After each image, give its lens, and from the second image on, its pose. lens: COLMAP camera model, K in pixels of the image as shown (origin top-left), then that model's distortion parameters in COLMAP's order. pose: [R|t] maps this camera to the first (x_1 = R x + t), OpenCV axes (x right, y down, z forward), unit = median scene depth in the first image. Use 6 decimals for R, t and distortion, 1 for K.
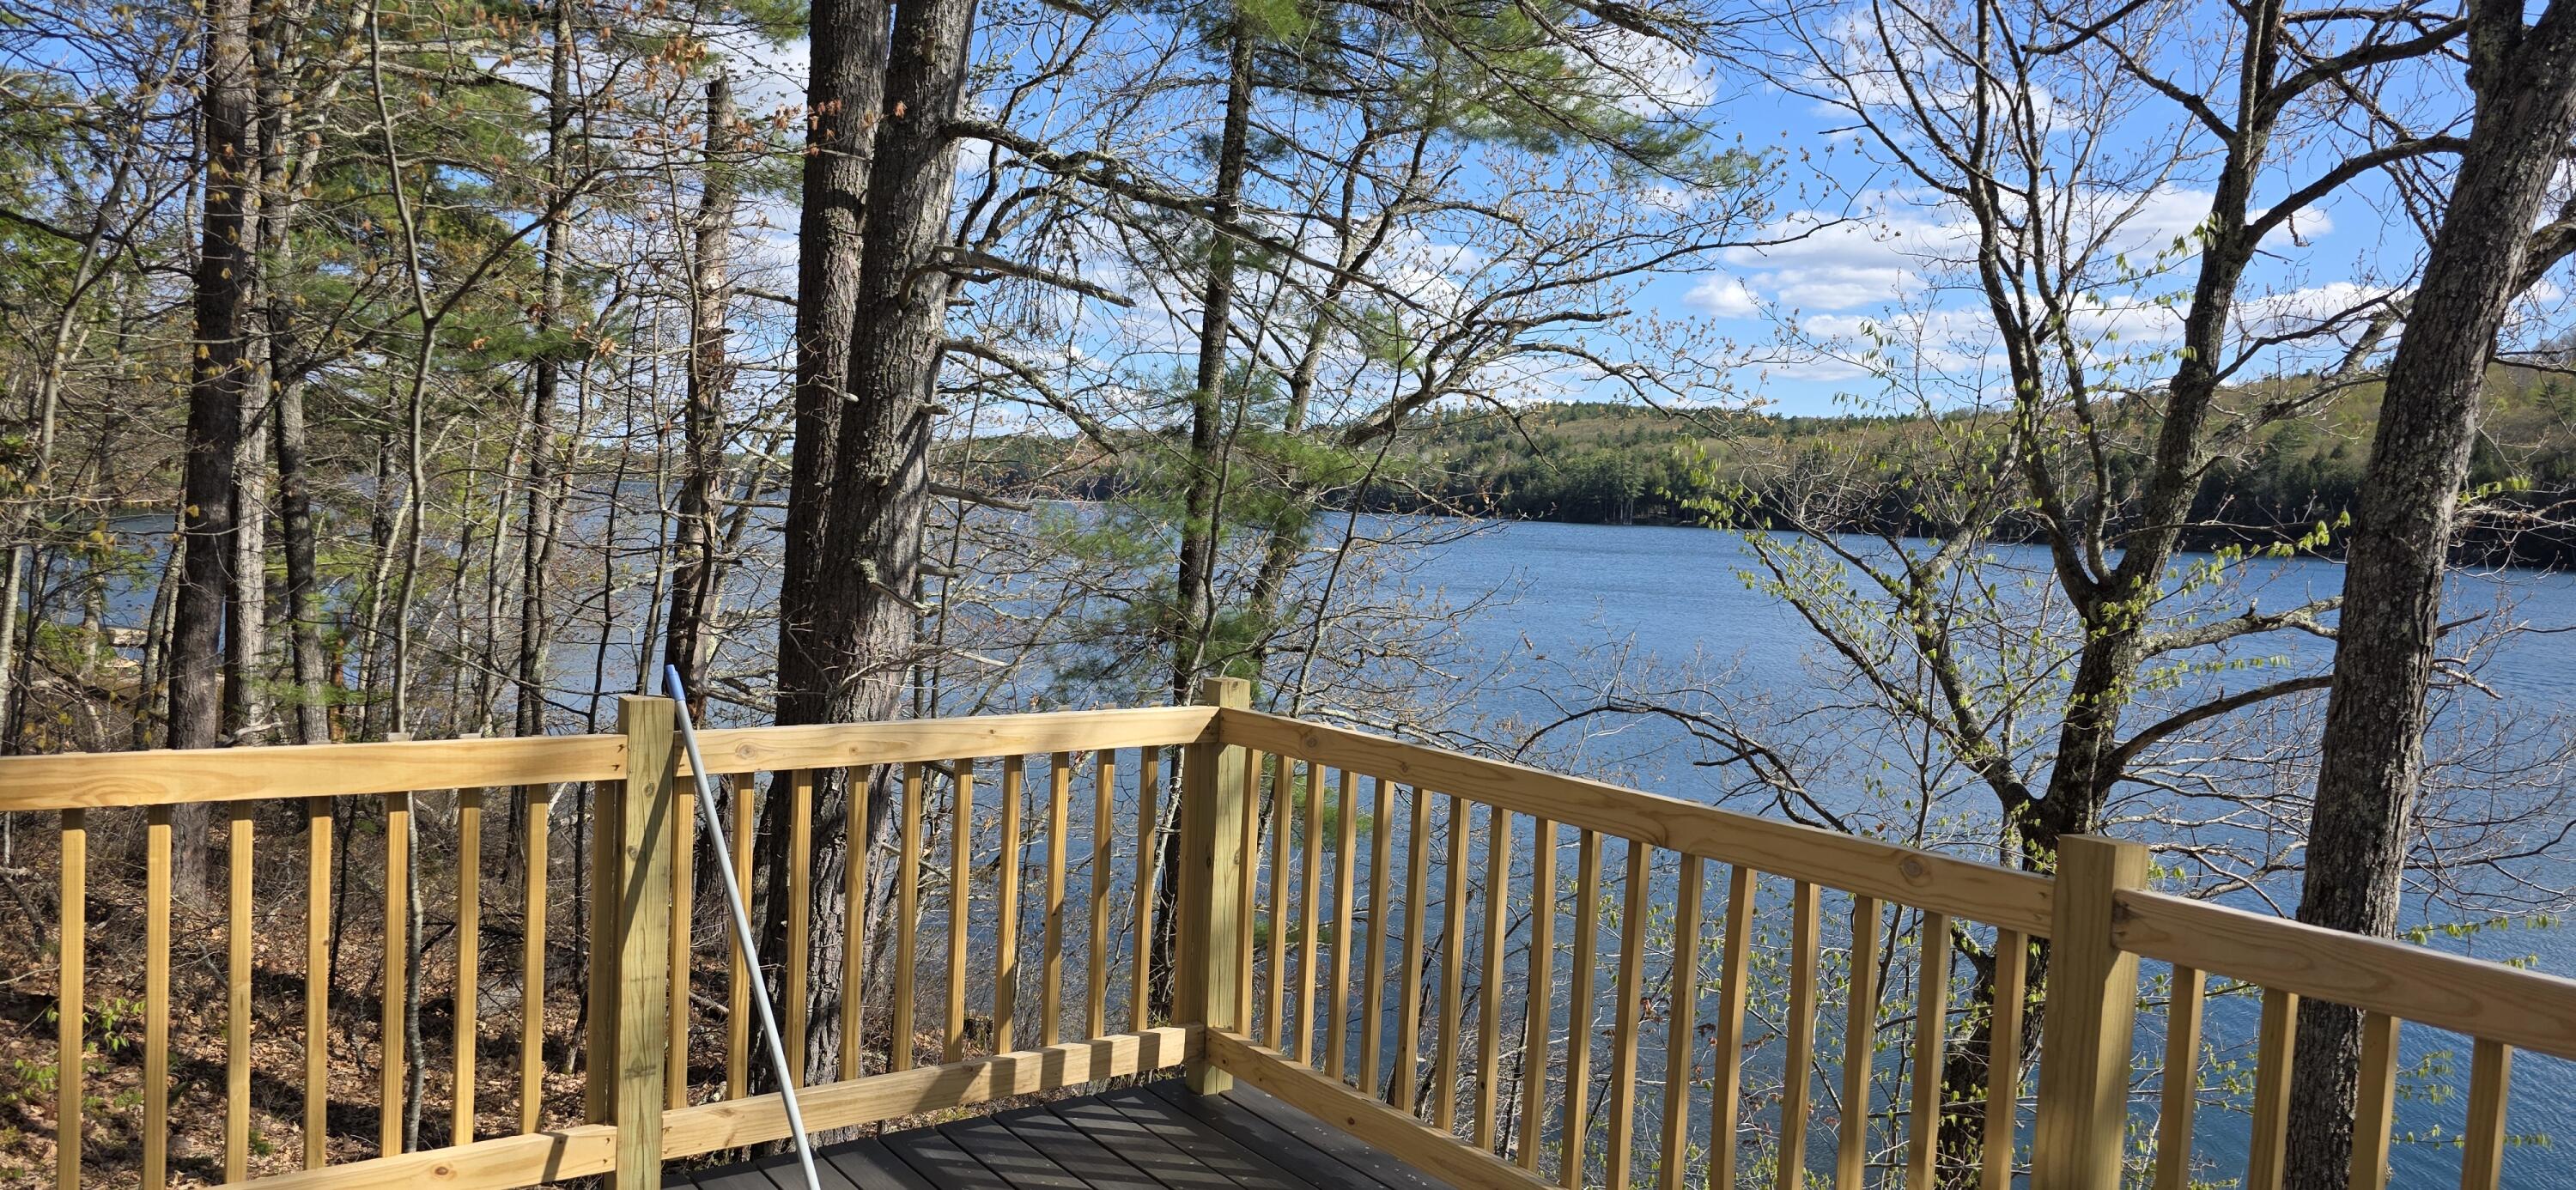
lens RADIAL K [[1728.0, 0, 1292.1], [0, 1728.0, 580.3], [0, 0, 1]] dist [0.038044, -0.030480]
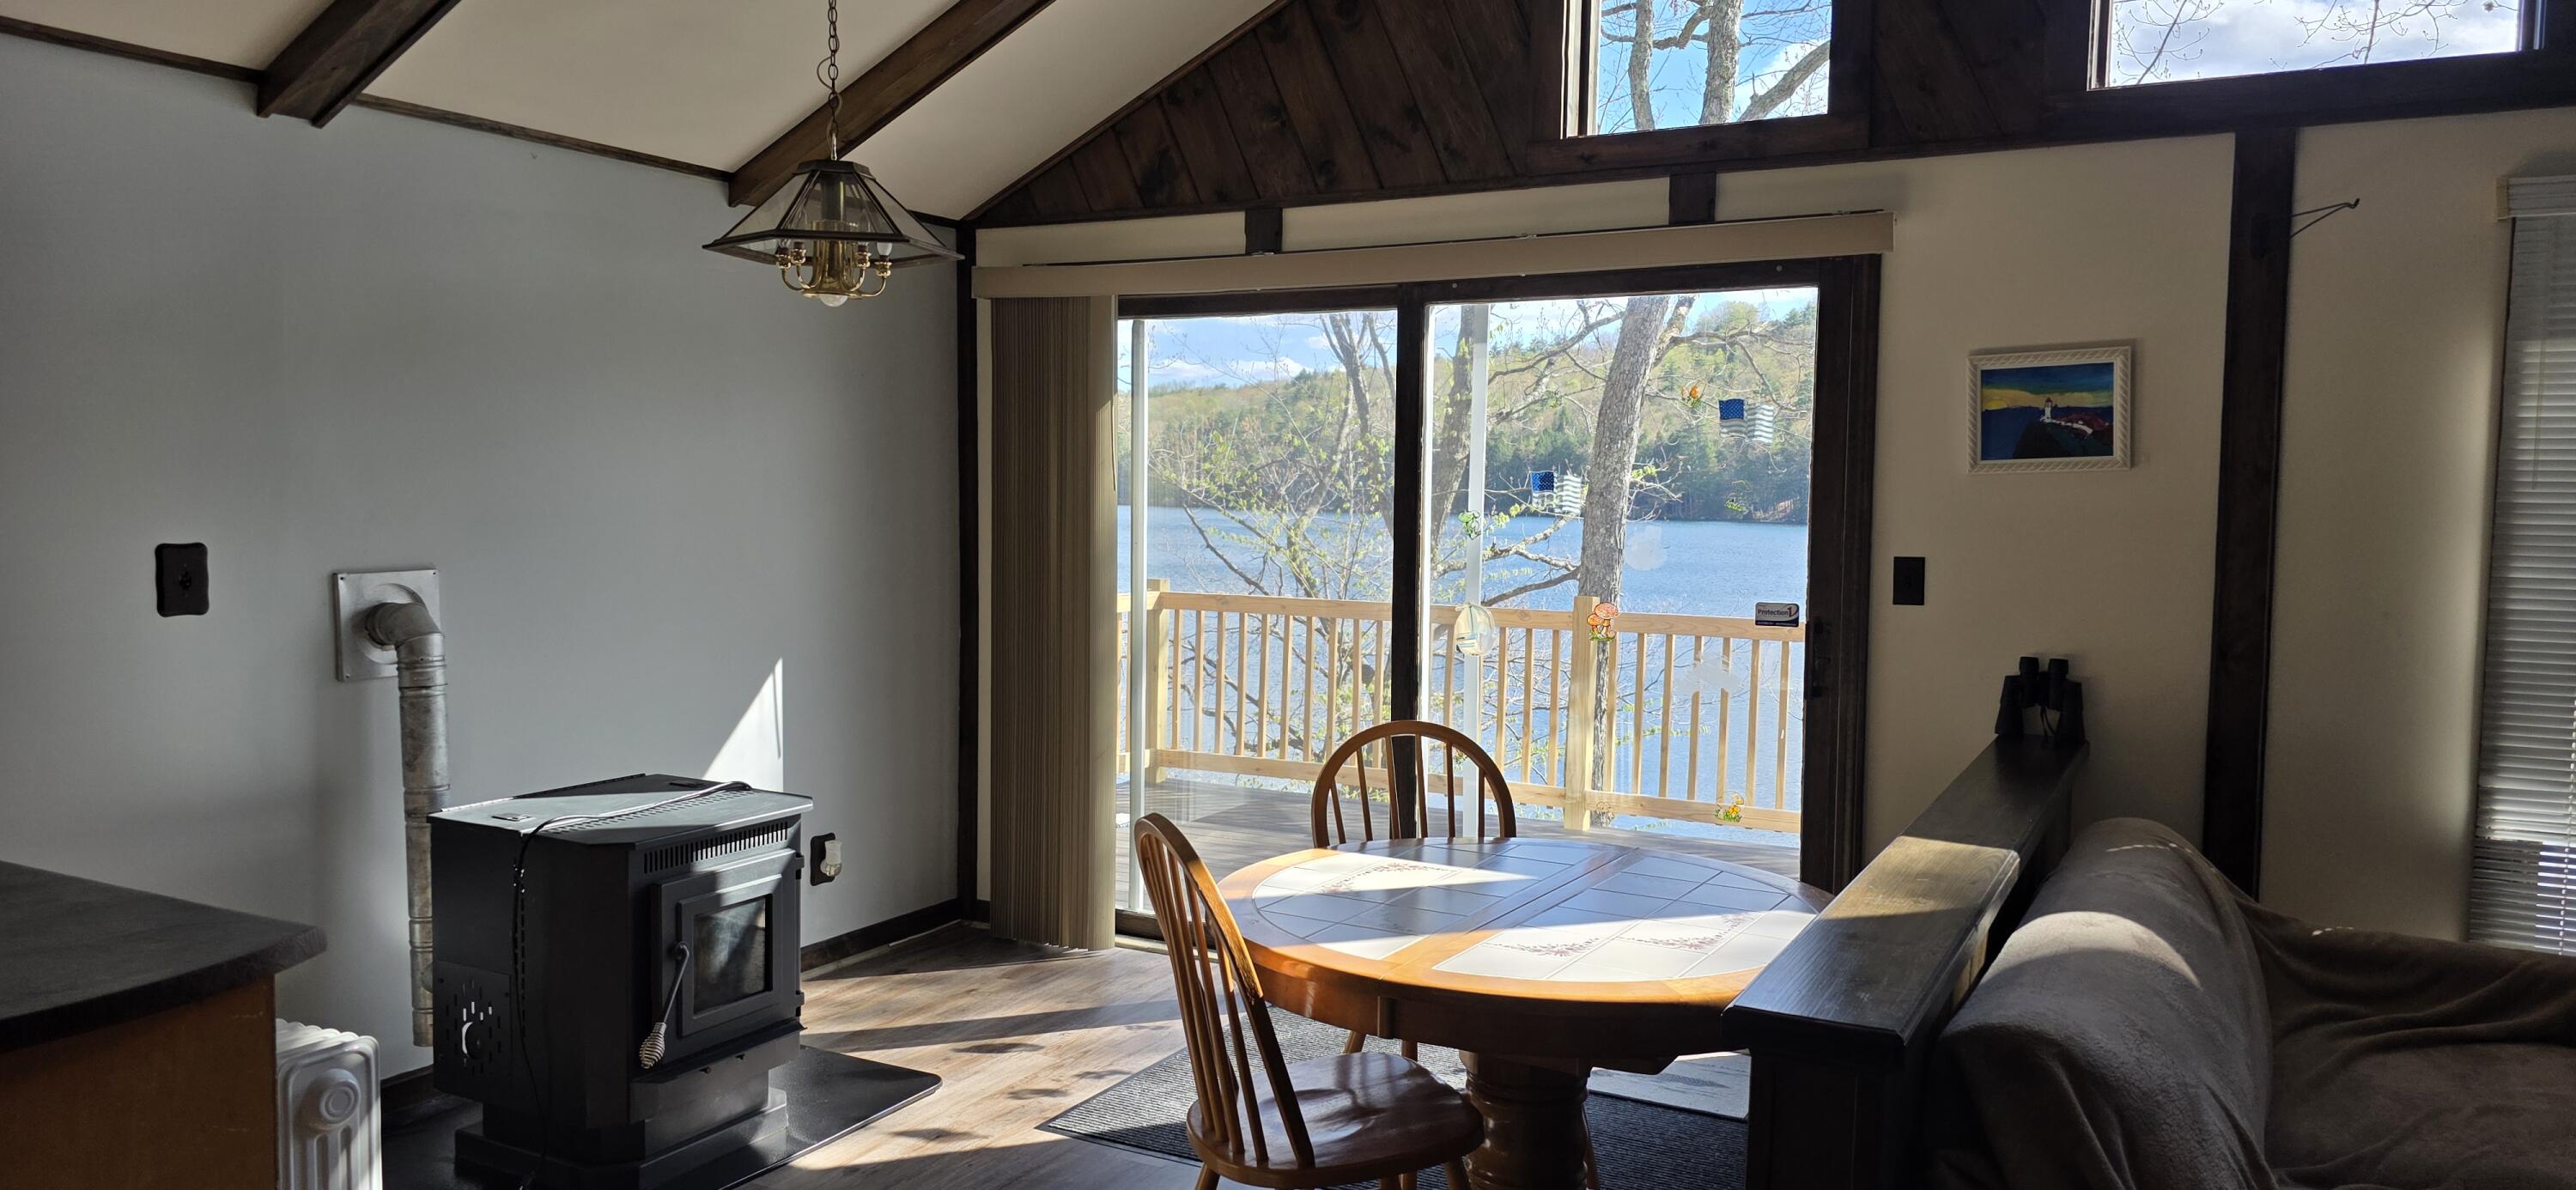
lens RADIAL K [[1728.0, 0, 1283.8], [0, 1728.0, 609.0], [0, 0, 1]] dist [0.038044, -0.030480]
pose [[0.905985, -0.047653, 0.420619, -0.526986], [0.033853, 0.998617, 0.040217, 0.012297], [-0.421954, -0.022197, 0.906345, -0.621436]]
